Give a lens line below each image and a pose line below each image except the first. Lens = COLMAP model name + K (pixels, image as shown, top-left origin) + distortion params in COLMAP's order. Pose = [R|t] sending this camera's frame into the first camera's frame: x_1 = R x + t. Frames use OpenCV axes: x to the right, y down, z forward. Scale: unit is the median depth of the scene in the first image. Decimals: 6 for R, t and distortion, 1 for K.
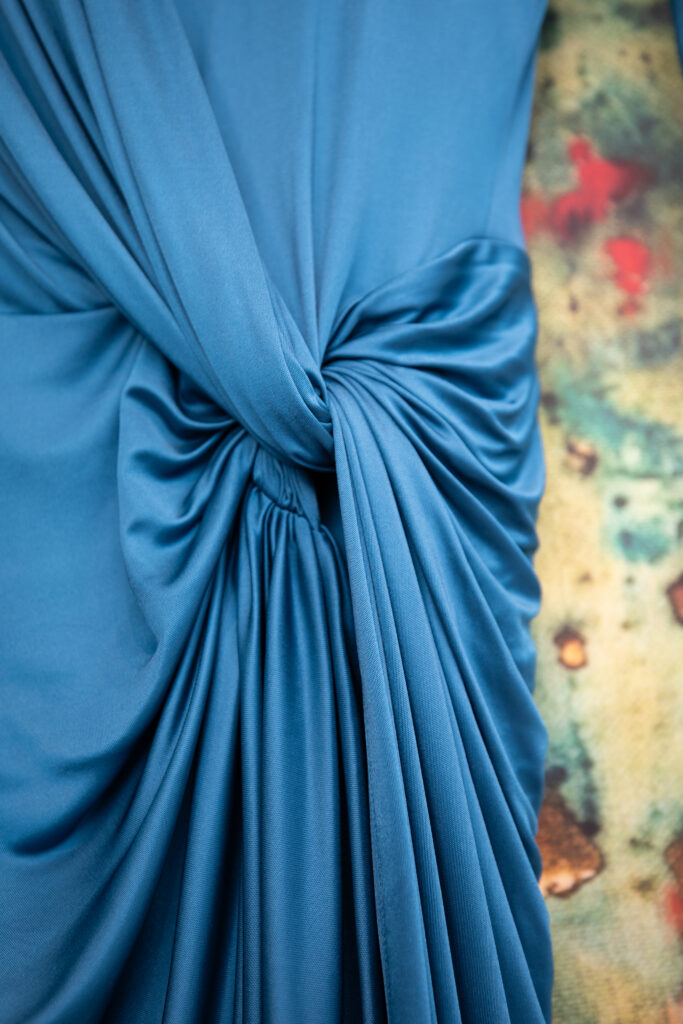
lens RADIAL K [[927.9, 0, 341.5], [0, 927.9, 512.0], [0, 0, 1]] dist [0.047925, 0.000054]
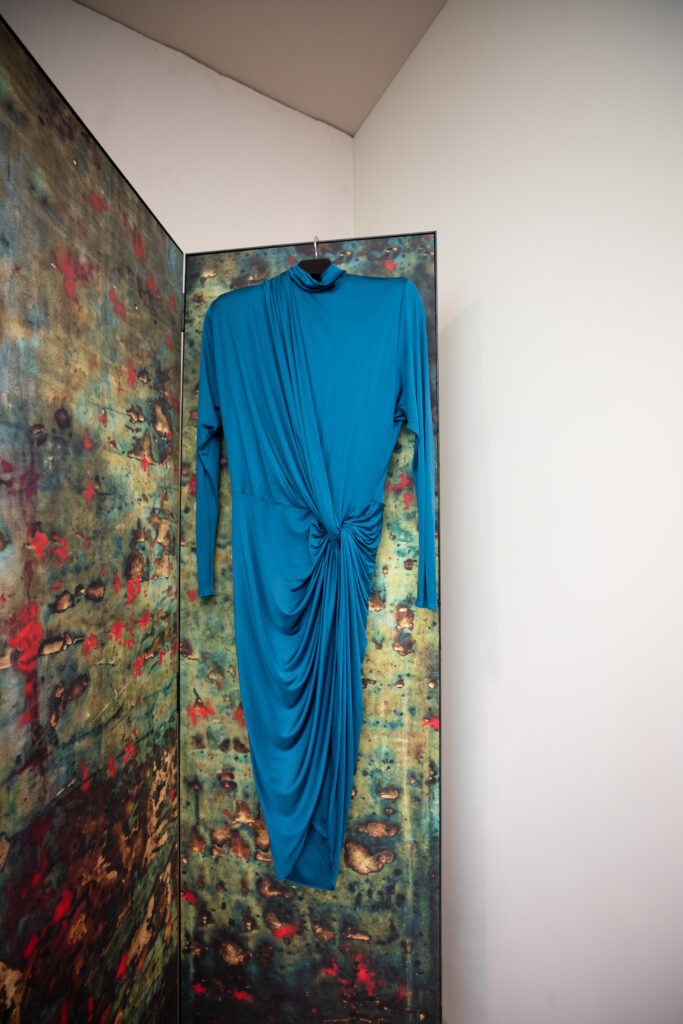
lens RADIAL K [[474.8, 0, 341.5], [0, 474.8, 512.0], [0, 0, 1]] dist [0.000384, 0.000053]
pose [[0.979869, 0.103182, -0.170910, 0.484864], [-0.082400, 0.988788, 0.124530, -0.592327], [0.181843, -0.107940, 0.977385, -1.997577]]
